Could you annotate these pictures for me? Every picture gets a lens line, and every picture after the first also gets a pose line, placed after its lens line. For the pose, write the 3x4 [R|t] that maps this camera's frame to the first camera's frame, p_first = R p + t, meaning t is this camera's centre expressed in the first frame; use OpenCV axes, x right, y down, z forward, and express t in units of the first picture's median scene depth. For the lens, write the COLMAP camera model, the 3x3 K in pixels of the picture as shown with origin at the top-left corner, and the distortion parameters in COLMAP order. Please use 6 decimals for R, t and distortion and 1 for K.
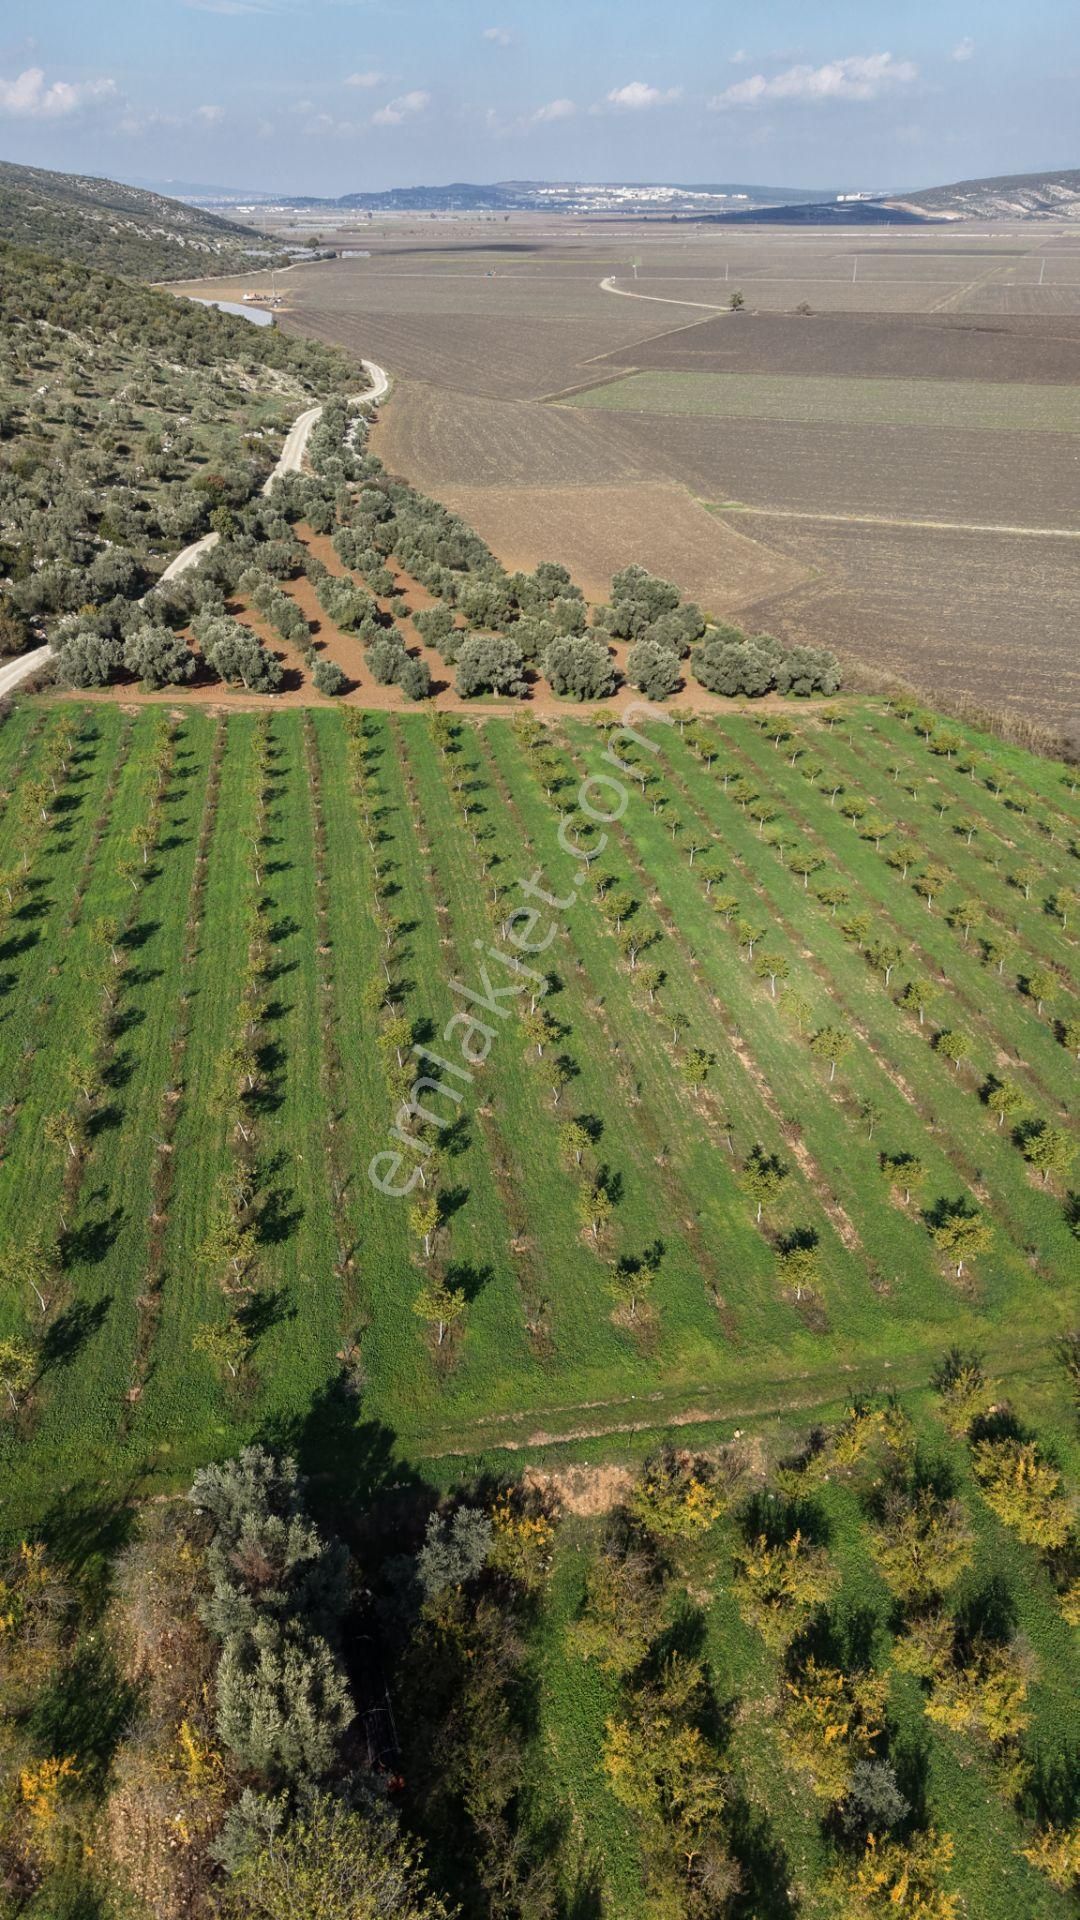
lens RADIAL K [[1284.2, 0, 537.8], [0, 1284.2, 962.2], [0, 0, 1]] dist [0.032507, -0.032919]
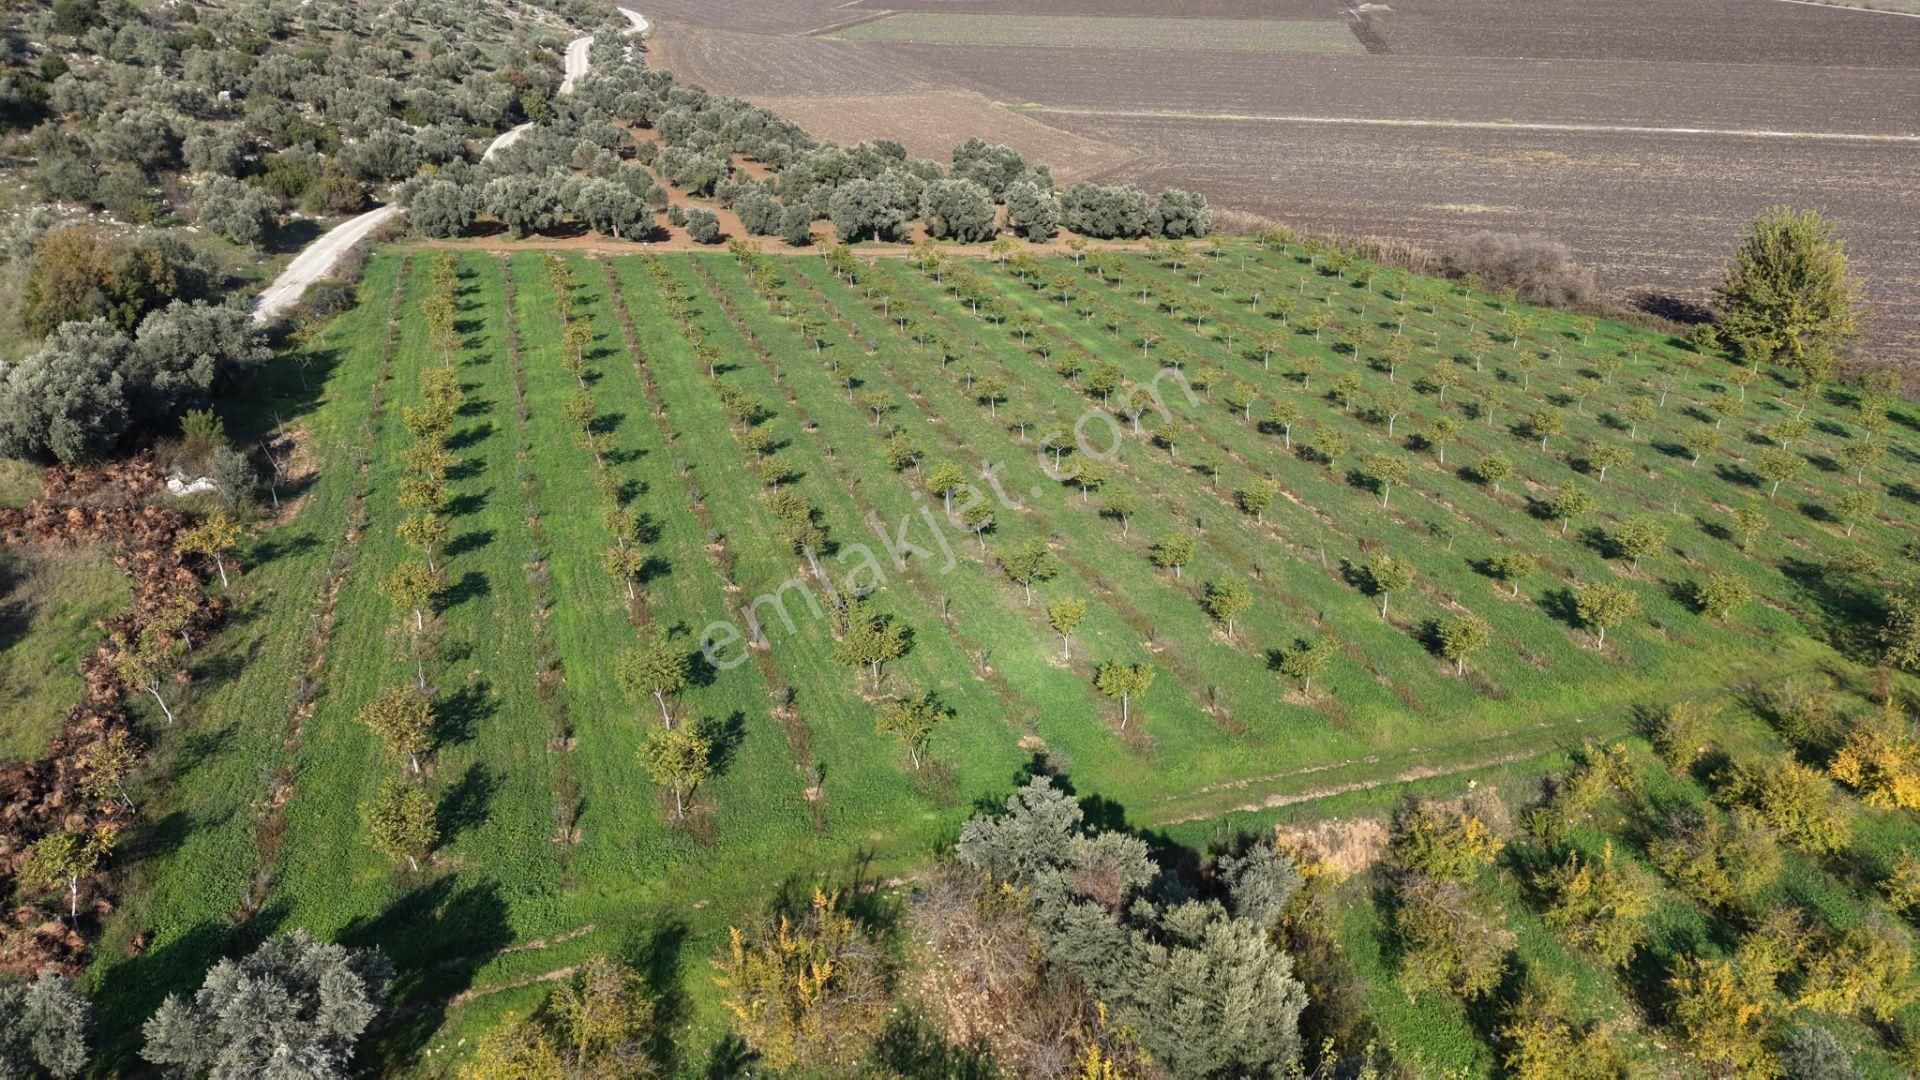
lens RADIAL K [[1284.2, 0, 958.1], [0, 1284.2, 545.6], [0, 0, 1]] dist [0.032507, -0.032919]
pose [[0.988591, -0.063334, 0.136664, -0.156424], [0.072300, 0.995475, -0.061666, 0.111629], [-0.132140, 0.070844, 0.988696, 0.065300]]
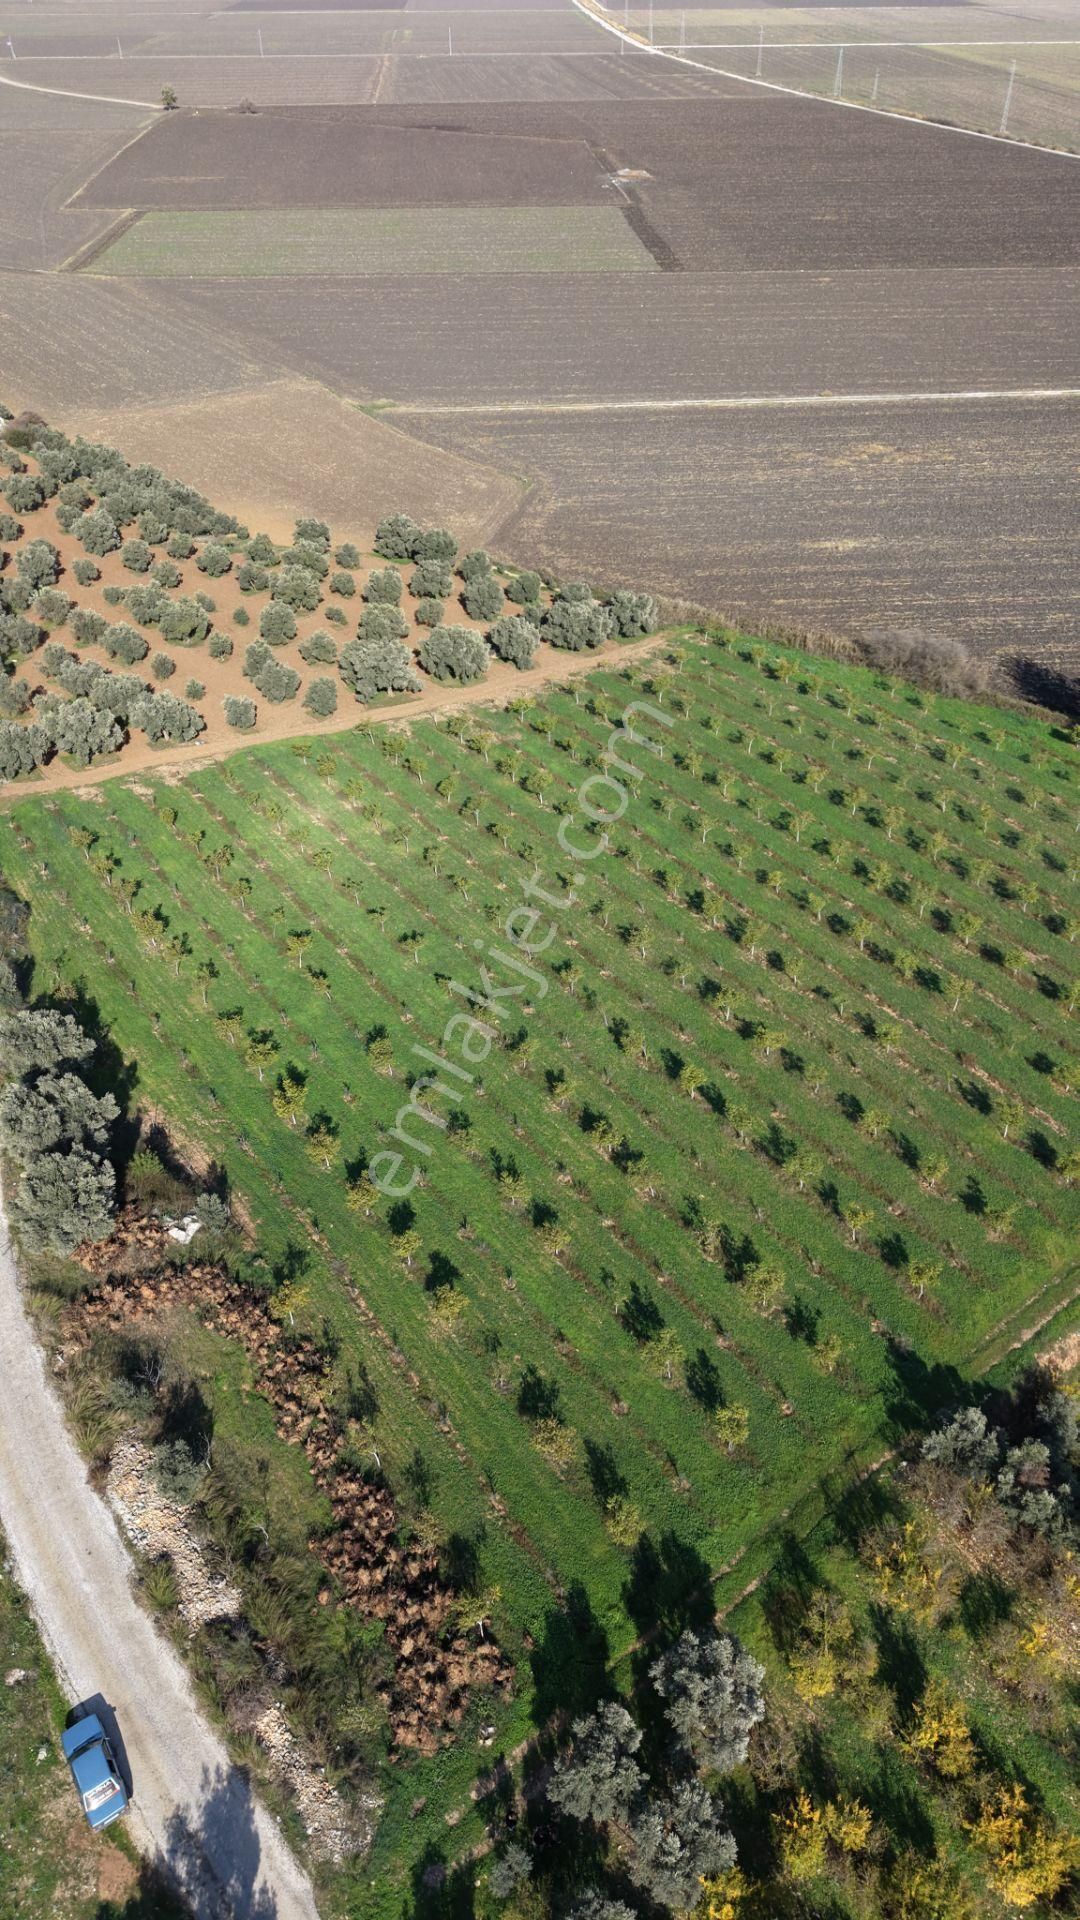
lens RADIAL K [[1284.2, 0, 537.8], [0, 1284.2, 962.2], [0, 0, 1]] dist [0.032507, -0.032919]
pose [[0.908799, -0.266195, 0.321285, -0.426400], [0.215717, 0.958906, 0.184300, -0.216729], [-0.357142, -0.098185, 0.928875, -0.076781]]
